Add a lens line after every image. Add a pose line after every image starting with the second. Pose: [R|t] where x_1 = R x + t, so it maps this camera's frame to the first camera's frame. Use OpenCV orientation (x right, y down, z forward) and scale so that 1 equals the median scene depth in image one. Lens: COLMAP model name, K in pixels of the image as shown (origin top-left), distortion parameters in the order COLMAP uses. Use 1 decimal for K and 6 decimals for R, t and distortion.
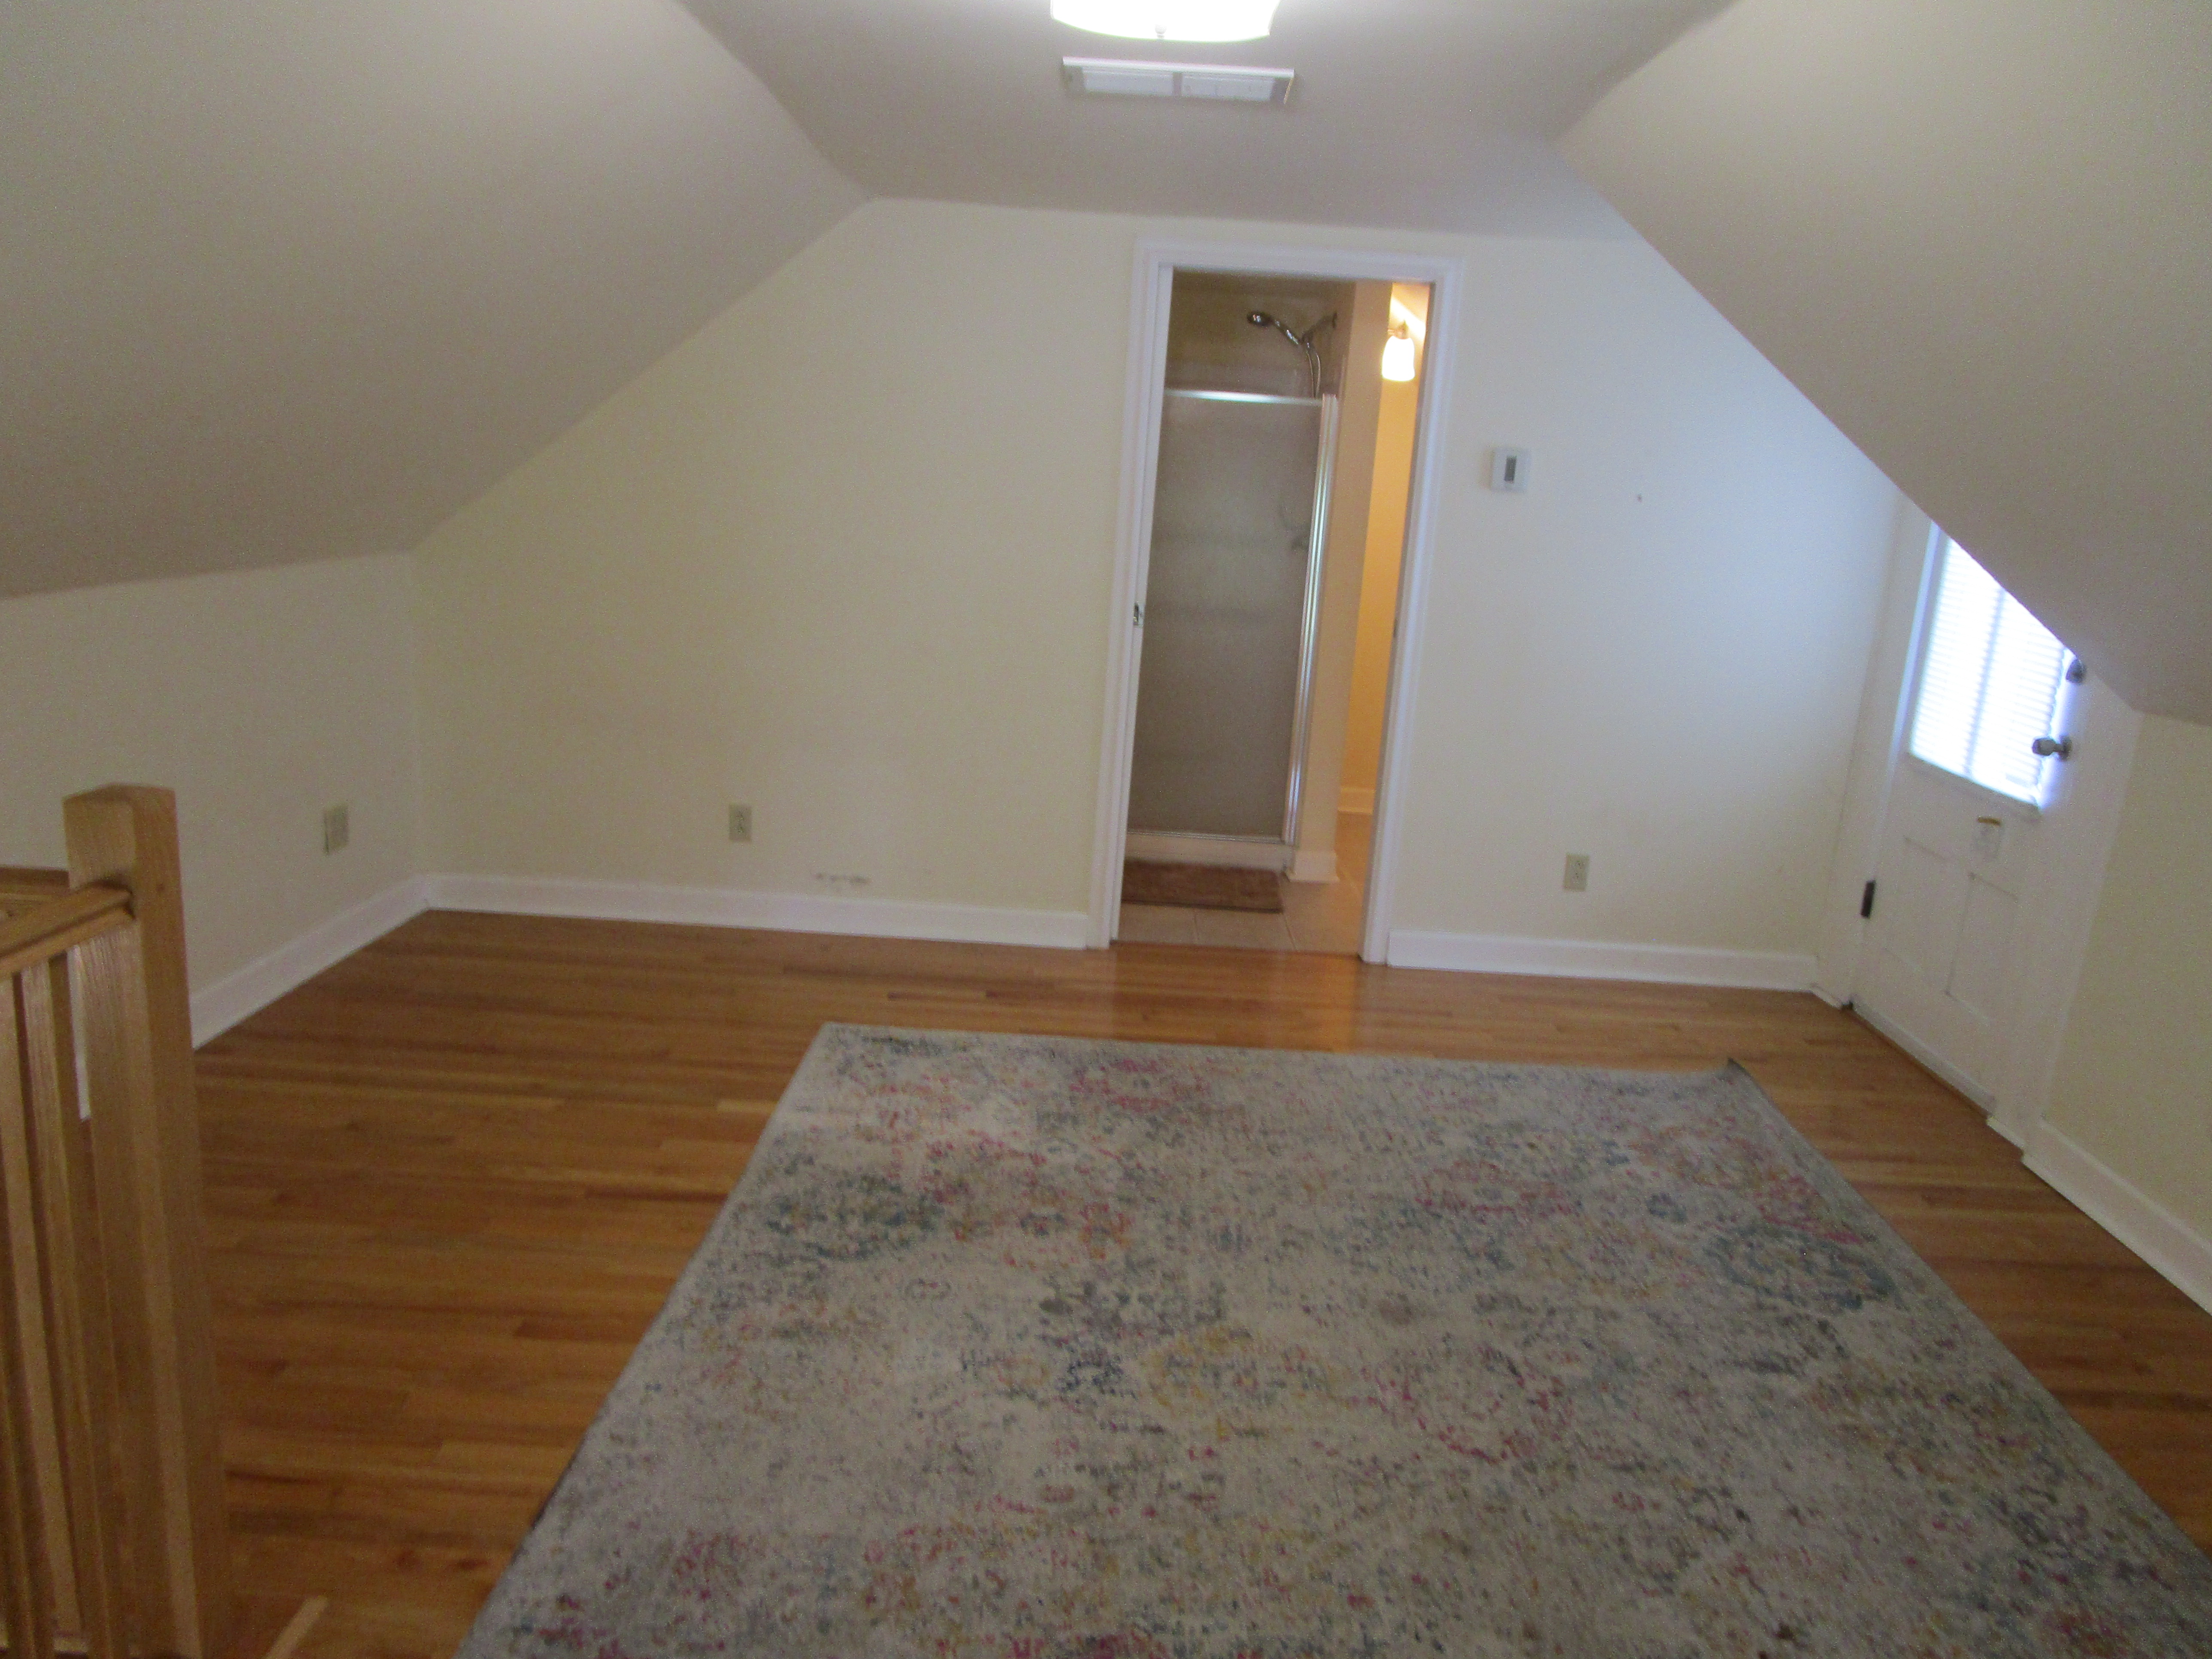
lens RADIAL K [[1573.6, 0, 1106.0], [0, 1573.6, 829.5], [0, 0, 1]] dist [-0.026670, -0.003357]
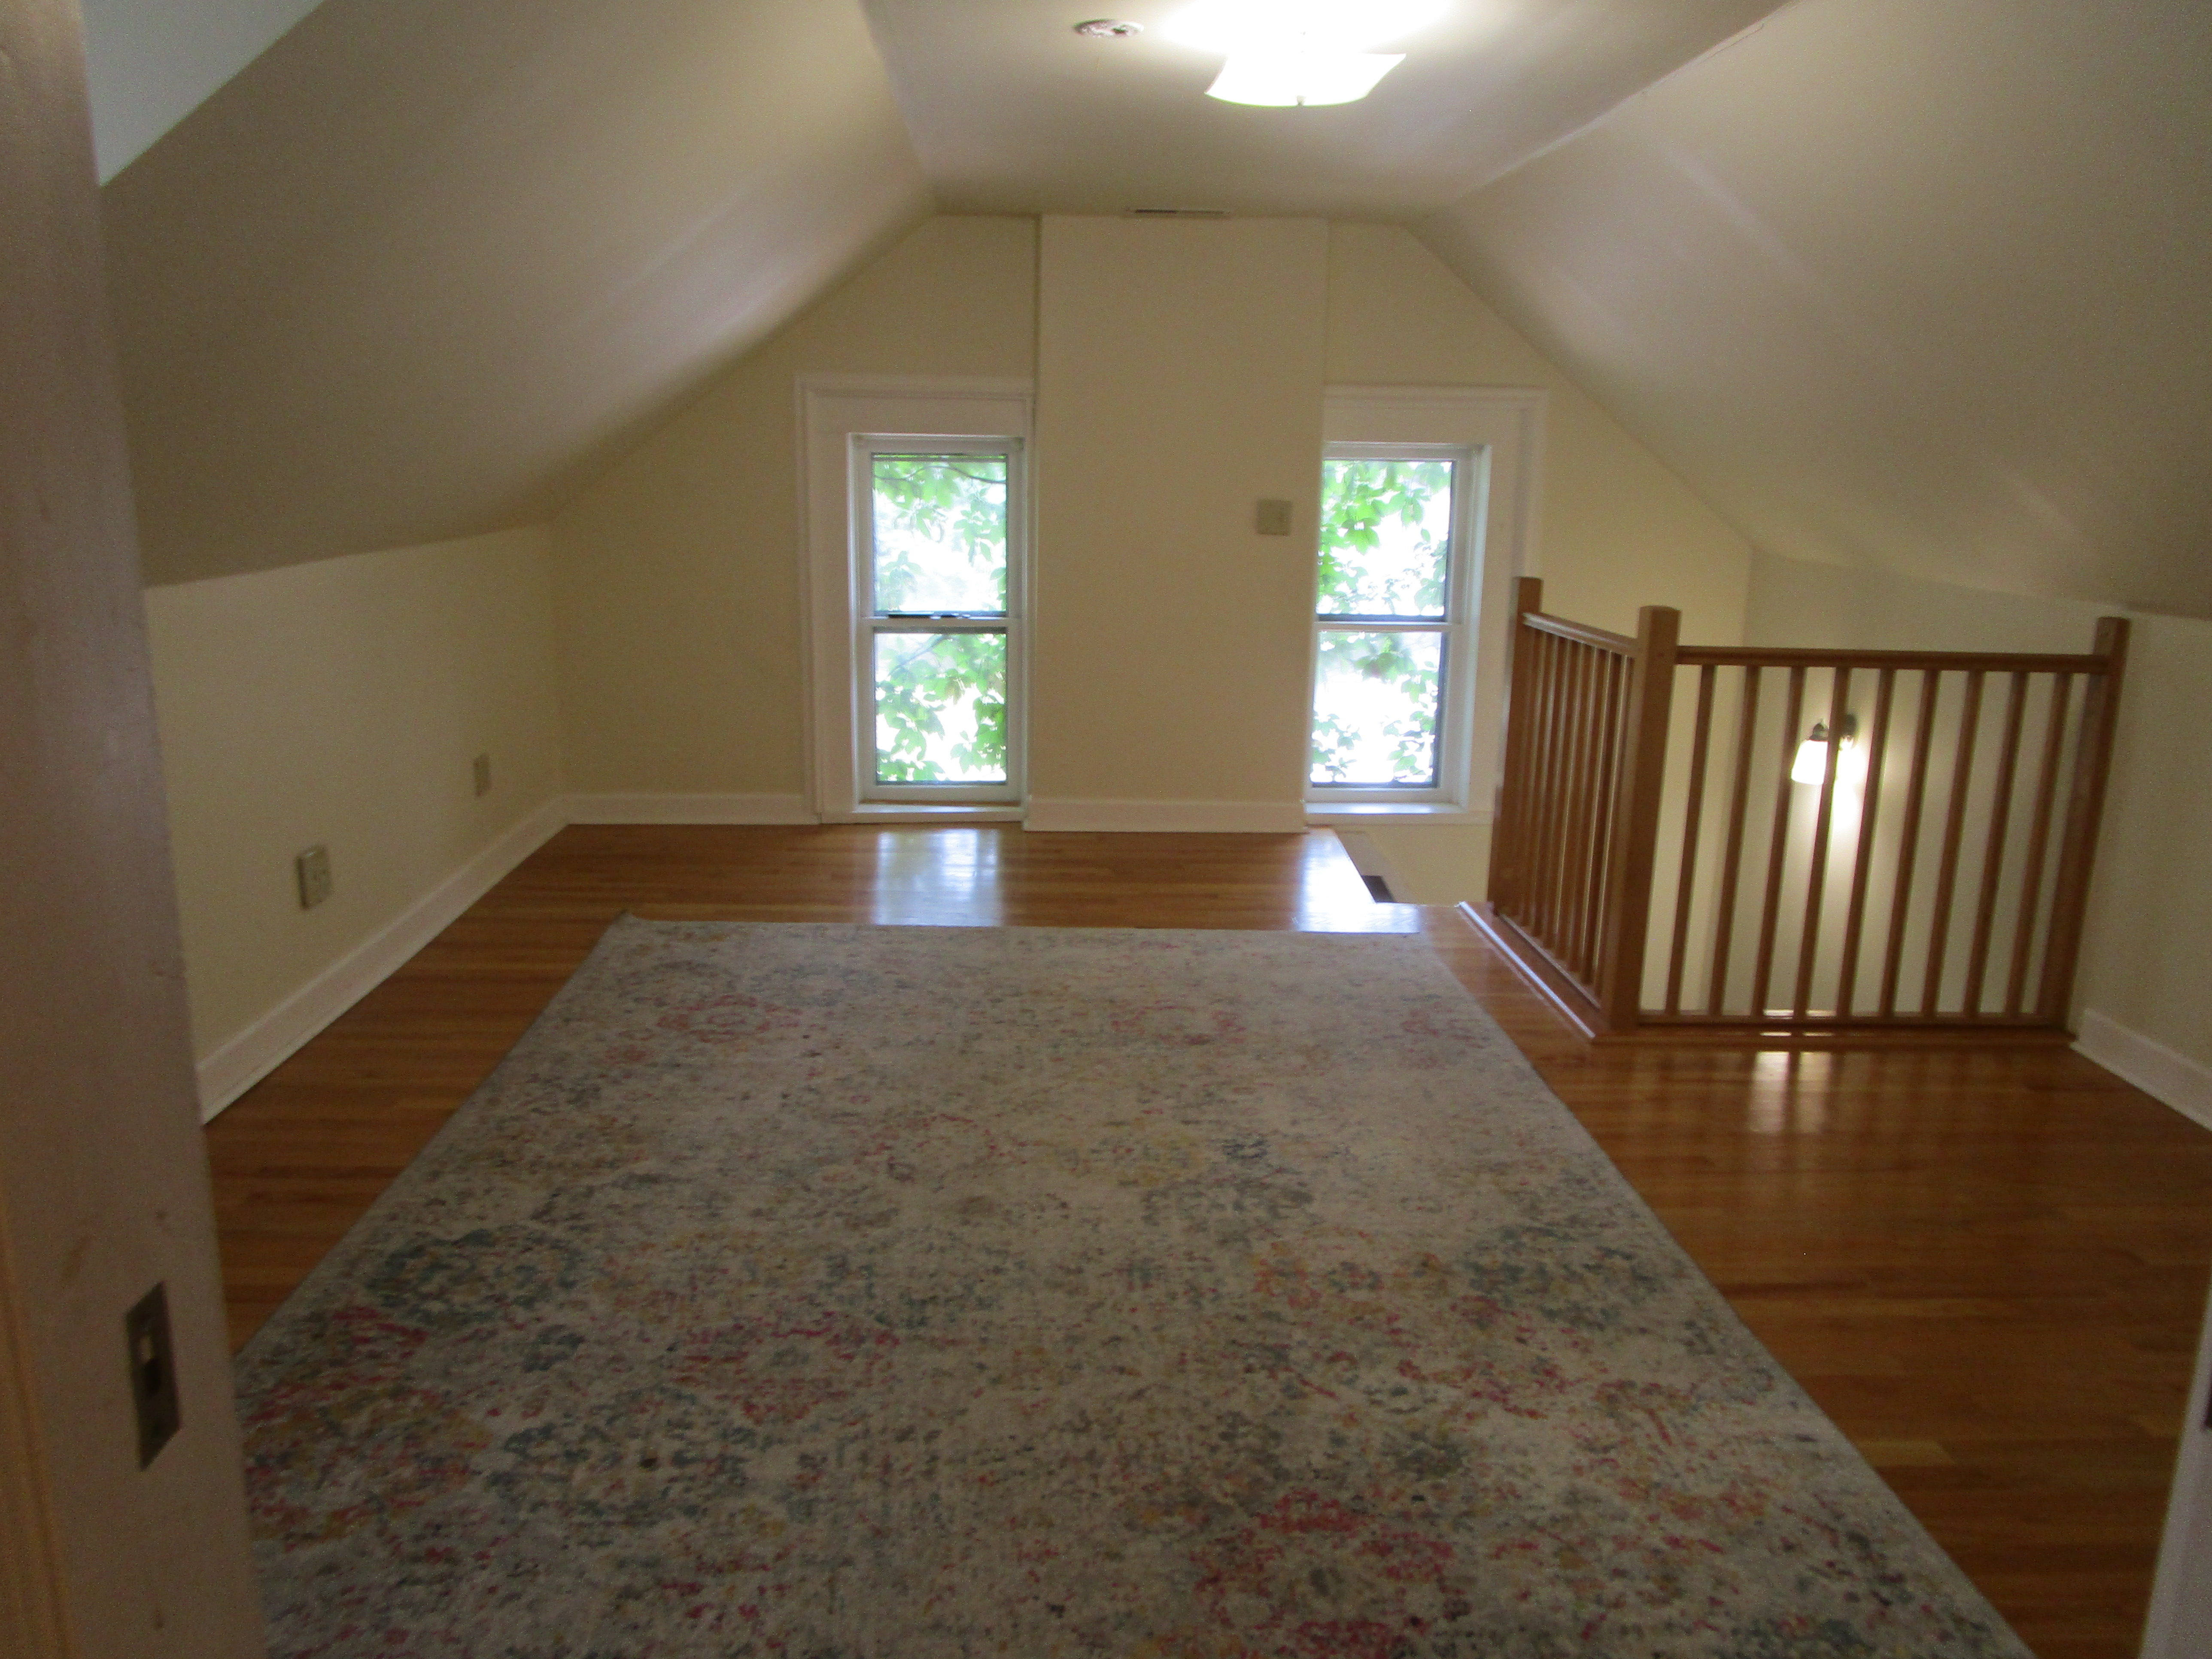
lens RADIAL K [[1573.6, 0, 1106.0], [0, 1573.6, 829.5], [0, 0, 1]] dist [-0.026670, -0.003357]
pose [[-0.993426, -0.064850, -0.094340, 0.200383], [-0.099371, 0.897656, 0.429348, -0.344376], [0.056842, 0.435900, -0.898198, 1.704363]]
